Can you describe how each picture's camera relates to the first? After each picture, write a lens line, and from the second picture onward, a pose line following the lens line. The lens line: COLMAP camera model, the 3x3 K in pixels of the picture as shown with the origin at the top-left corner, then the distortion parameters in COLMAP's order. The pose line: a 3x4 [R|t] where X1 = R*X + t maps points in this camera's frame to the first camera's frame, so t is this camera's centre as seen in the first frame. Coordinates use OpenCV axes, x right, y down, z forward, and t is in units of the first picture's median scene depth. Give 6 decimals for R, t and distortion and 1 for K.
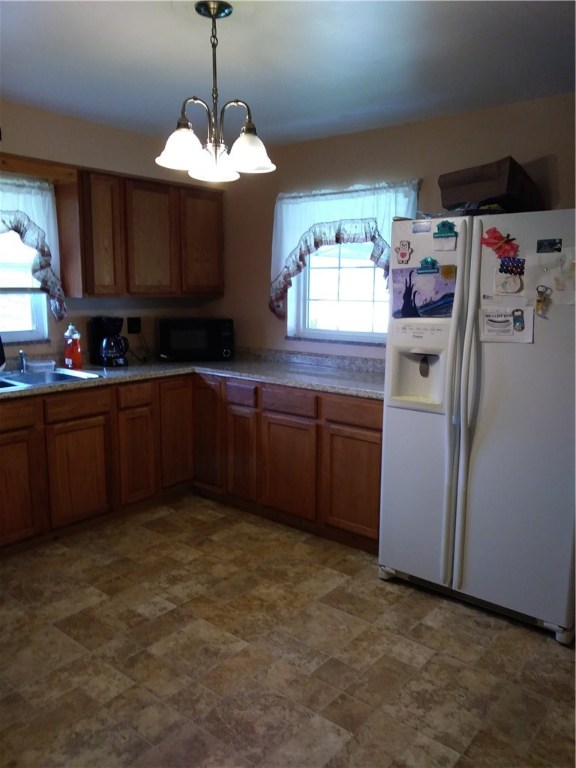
lens RADIAL K [[590.3, 0, 281.8], [0, 590.3, 381.9], [0, 0, 1]] dist [0.033469, -0.038697]
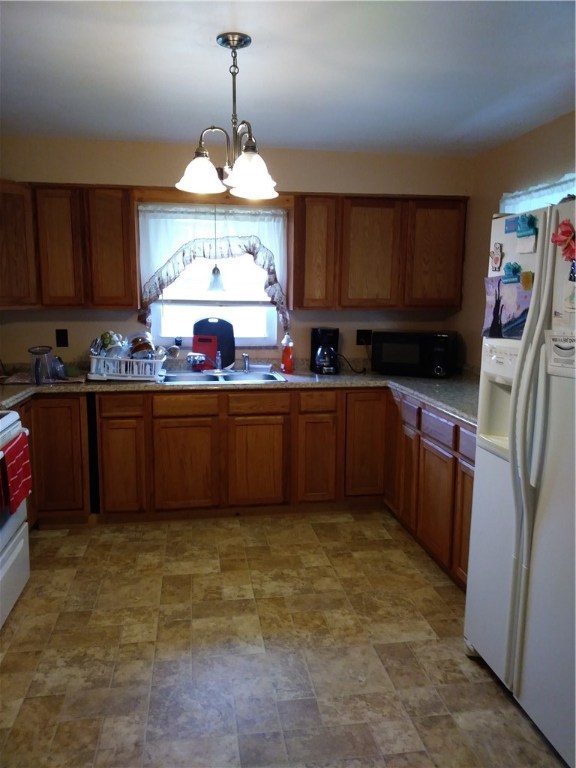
lens RADIAL K [[590.3, 0, 285.4], [0, 590.3, 383.4], [0, 0, 1]] dist [0.033469, -0.038697]
pose [[0.753982, 0.094383, -0.650080, 0.474842], [-0.107813, 0.993984, 0.019269, -0.029249], [0.647988, 0.055559, 0.759622, 0.187408]]
